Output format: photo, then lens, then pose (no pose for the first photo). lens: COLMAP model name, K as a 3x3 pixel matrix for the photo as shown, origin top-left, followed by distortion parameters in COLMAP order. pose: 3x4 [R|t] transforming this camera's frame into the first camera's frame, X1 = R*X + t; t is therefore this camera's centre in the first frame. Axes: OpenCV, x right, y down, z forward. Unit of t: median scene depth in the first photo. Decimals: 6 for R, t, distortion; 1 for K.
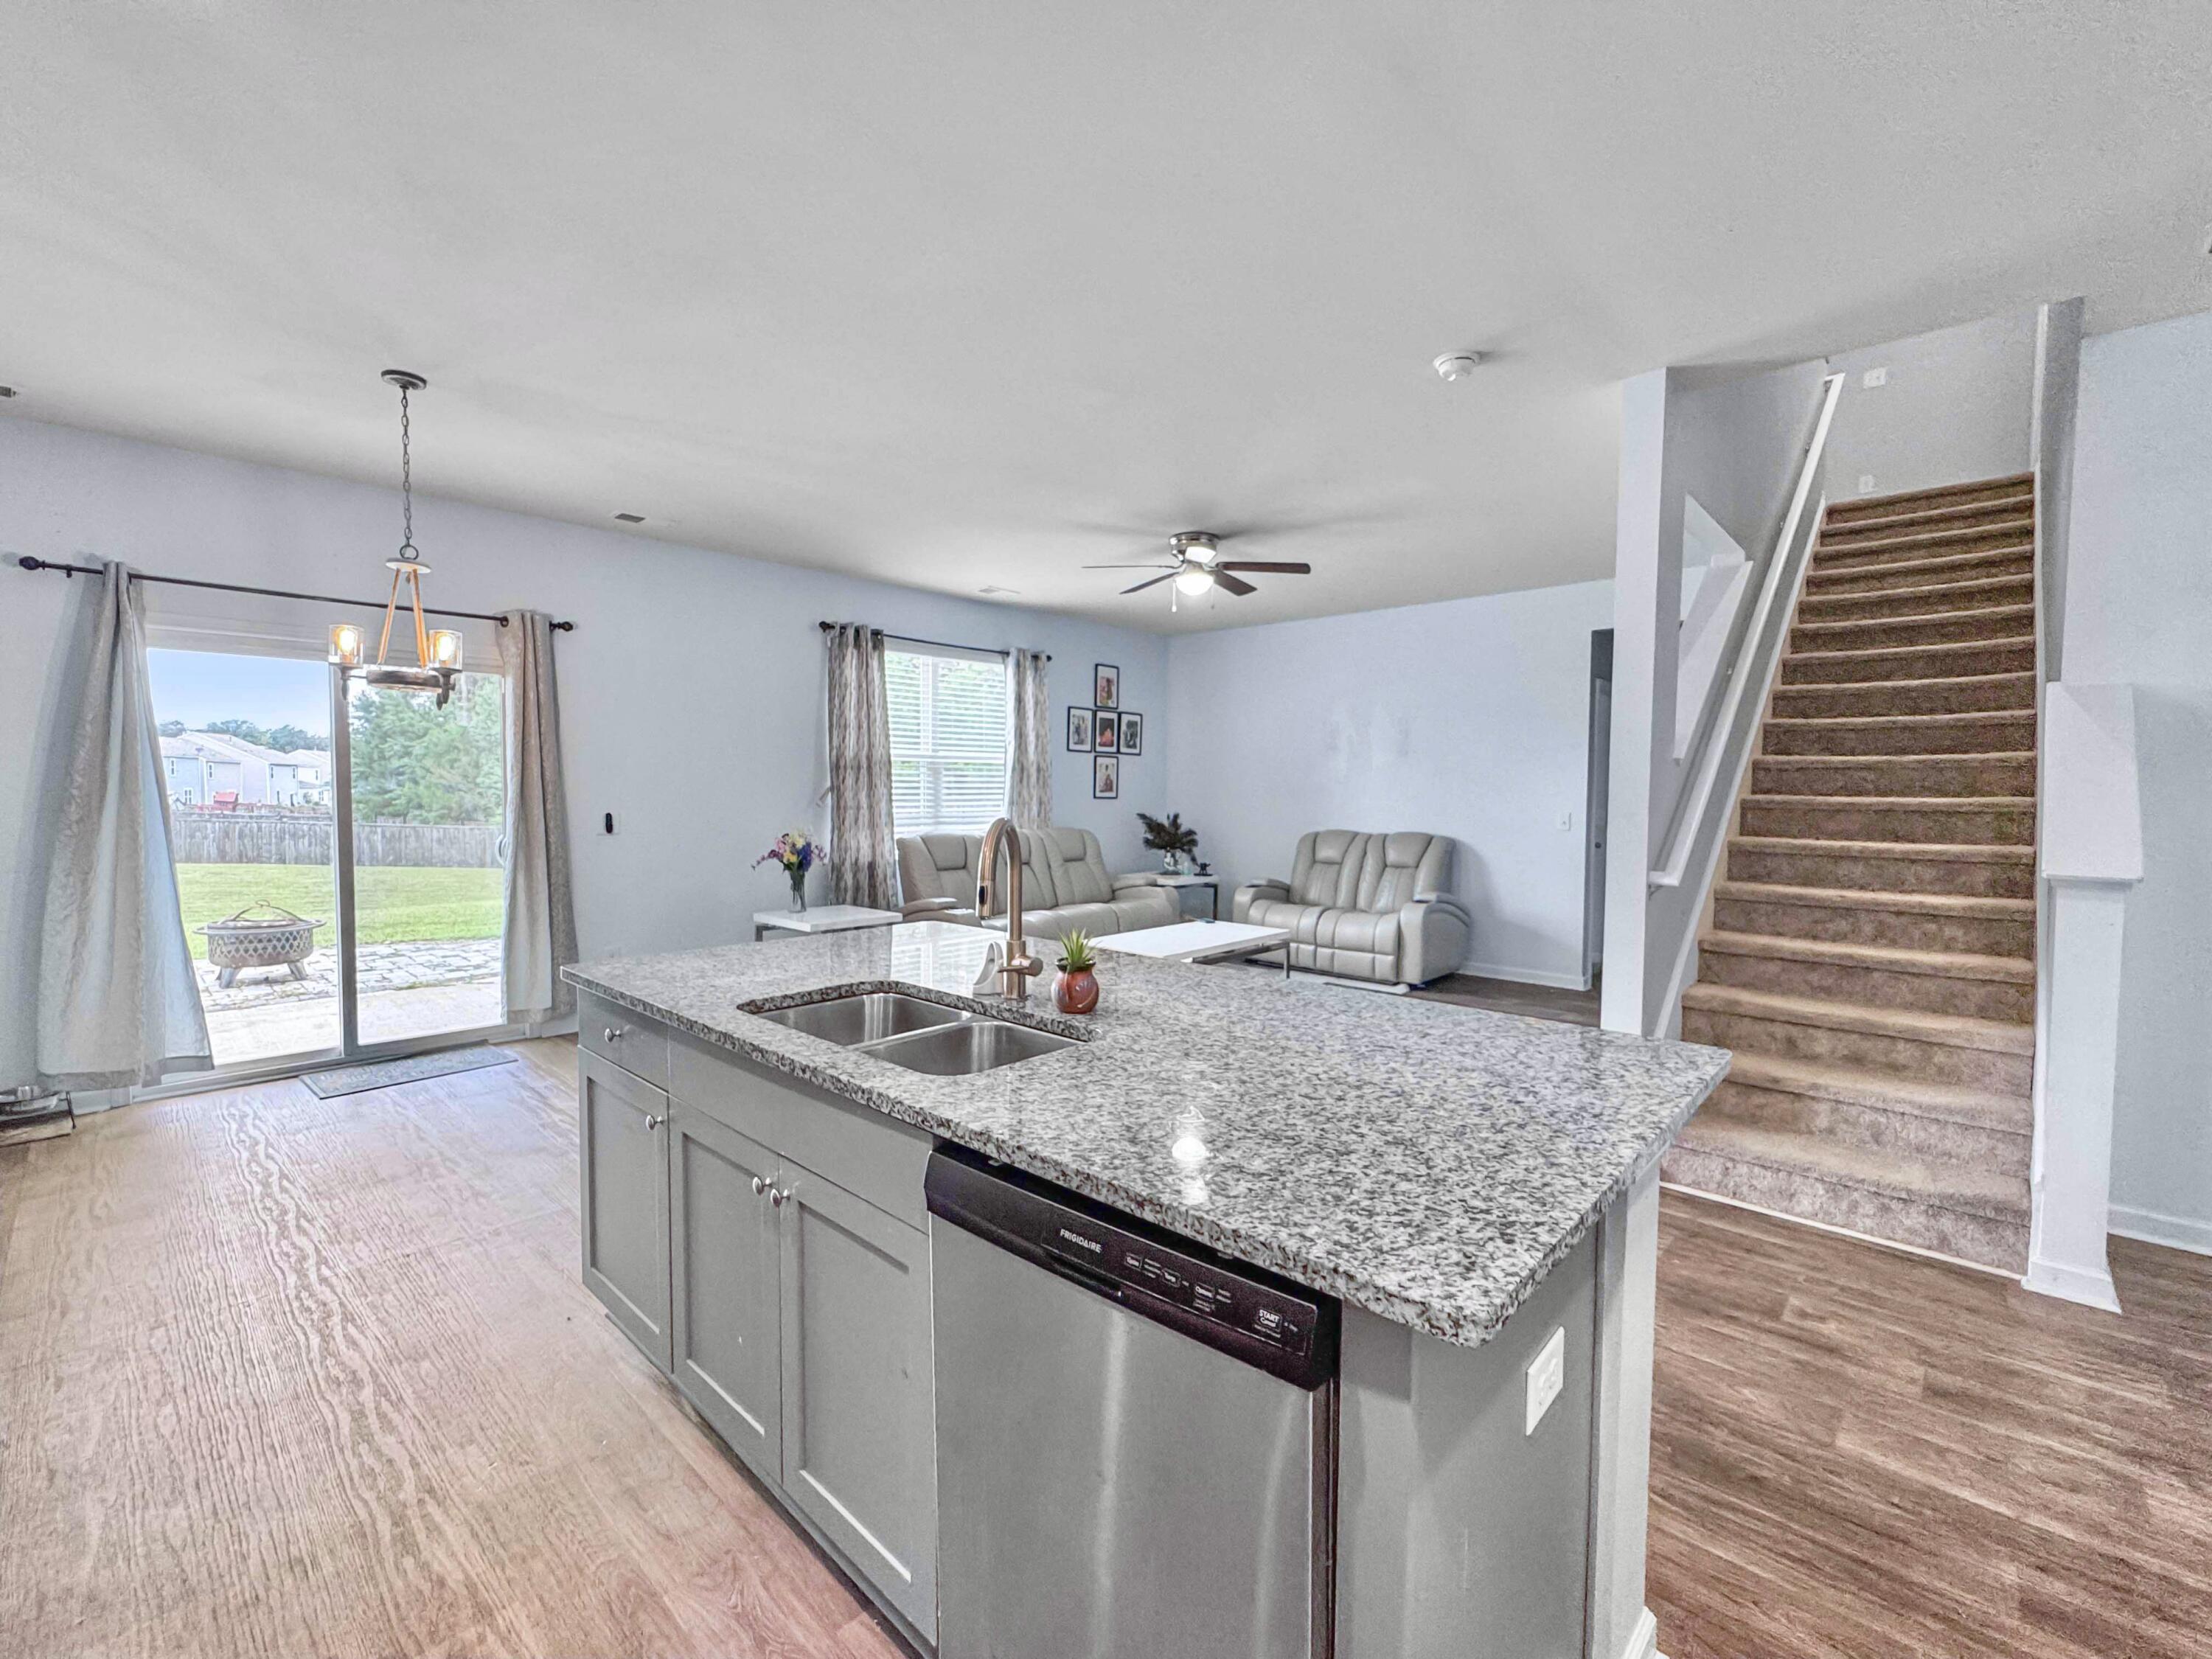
lens RADIAL K [[942.3, 0, 1107.1], [0, 942.3, 832.1], [0, 0, 1]] dist [-0.000936, -0.000854]
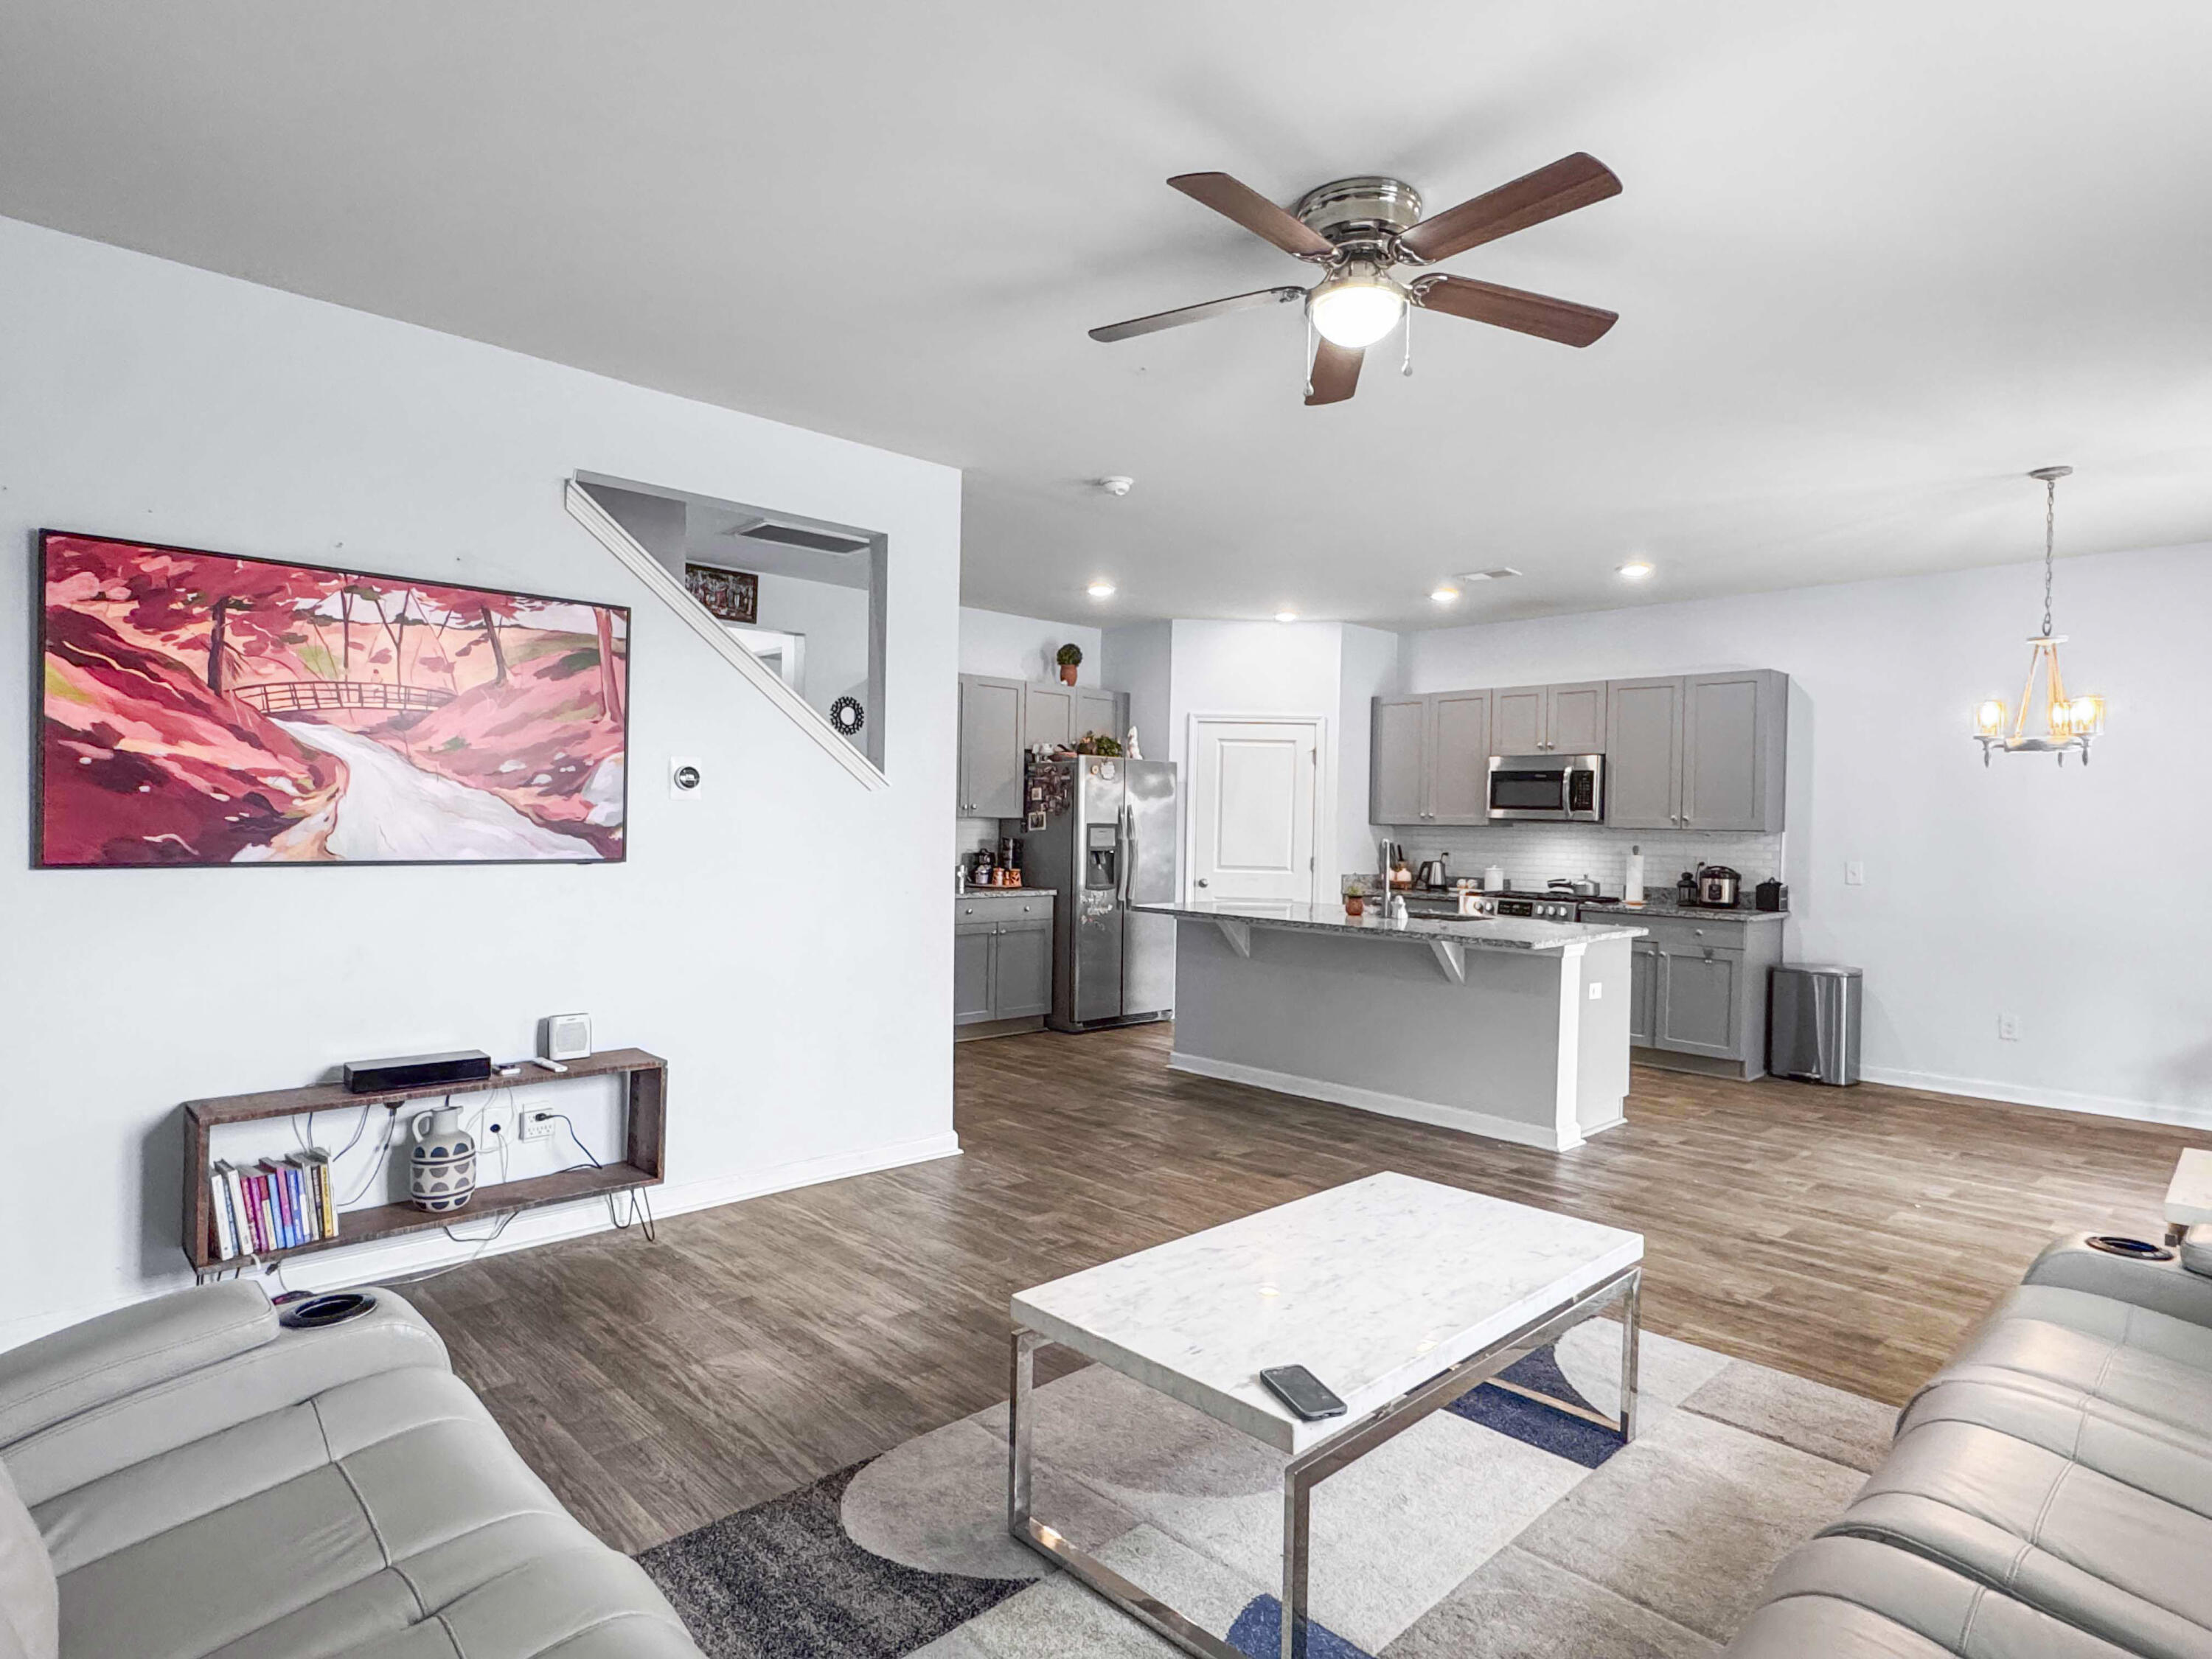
lens RADIAL K [[1219.2, 0, 1105.0], [0, 1219.2, 836.8], [0, 0, 1]] dist [-0.005793, 0.005062]
pose [[-0.998308, -0.025433, 0.052285, 0.121838], [-0.022316, 0.997987, 0.059359, -0.051618], [-0.053690, 0.058092, -0.996866, 1.123999]]
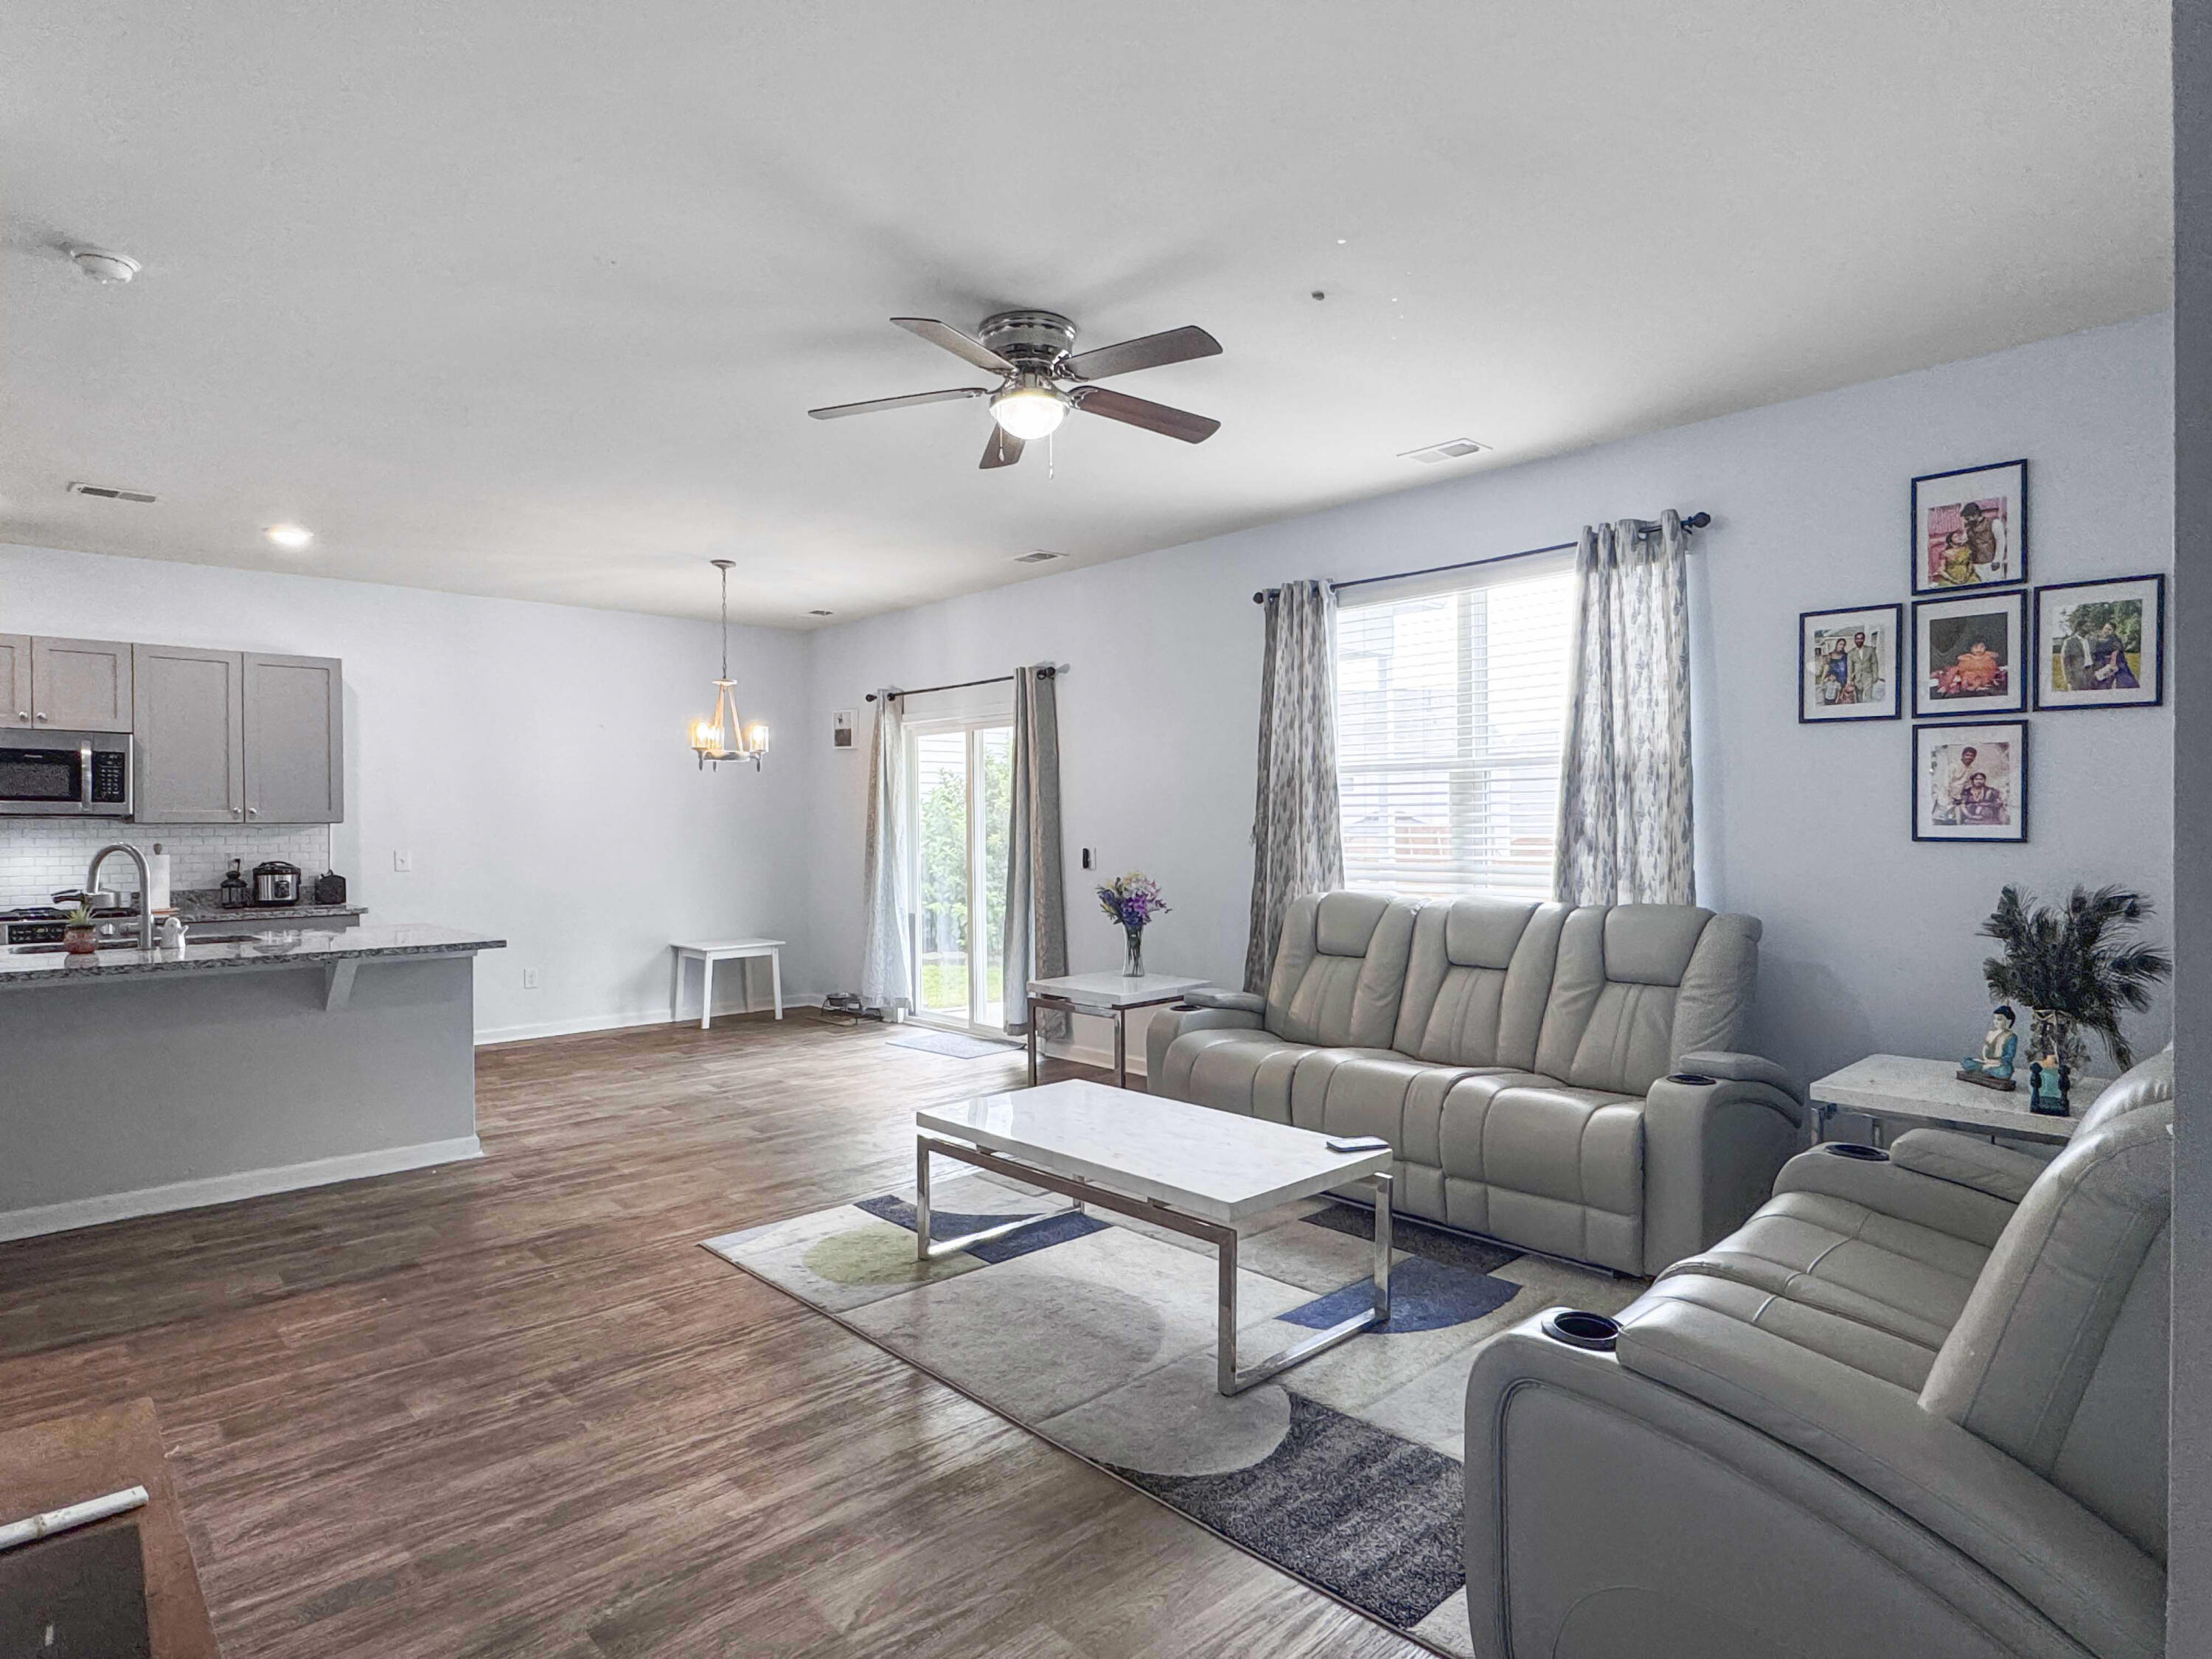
lens RADIAL K [[1219.2, 0, 1096.5], [0, 1219.2, 830.9], [0, 0, 1]] dist [-0.005793, 0.005062]
pose [[-0.073004, -0.000262, -0.997332, 0.547032], [-0.040609, 0.999171, 0.002710, -0.031314], [0.996505, 0.040698, -0.072954, 0.800303]]
